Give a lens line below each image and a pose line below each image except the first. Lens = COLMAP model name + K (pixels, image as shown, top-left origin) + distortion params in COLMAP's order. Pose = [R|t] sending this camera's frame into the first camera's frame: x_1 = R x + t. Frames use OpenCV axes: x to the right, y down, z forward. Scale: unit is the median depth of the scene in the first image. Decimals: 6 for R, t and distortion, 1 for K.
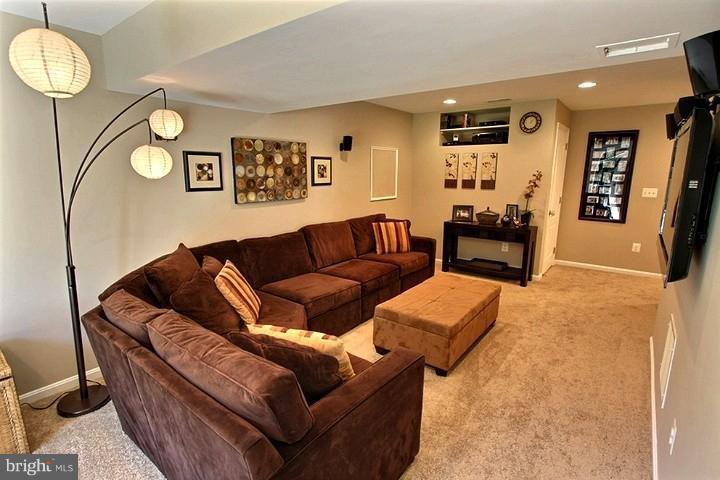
lens RADIAL K [[340.6, 0, 361.1], [0, 340.6, 240.6], [0, 0, 1]] dist [-0.002844, -0.000325]
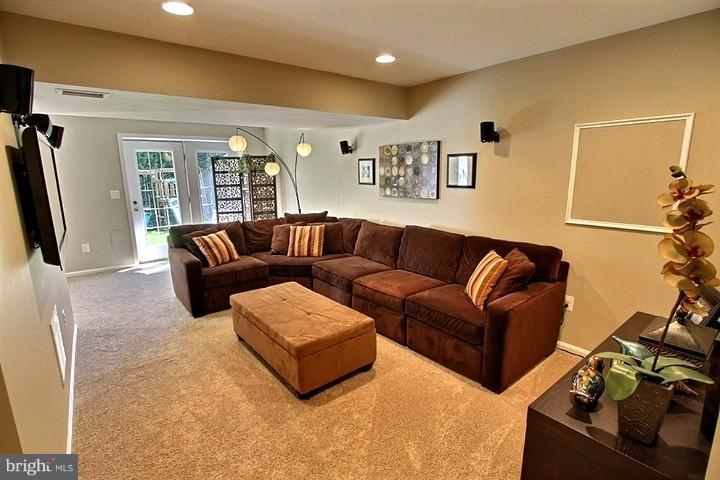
lens RADIAL K [[340.6, 0, 361.1], [0, 340.6, 240.6], [0, 0, 1]] dist [-0.002844, -0.000325]
pose [[-0.193560, 0.192982, -0.961921, 0.902430], [-0.193030, 0.953808, 0.230197, -0.217236], [0.961912, 0.230237, -0.147367, 1.086070]]
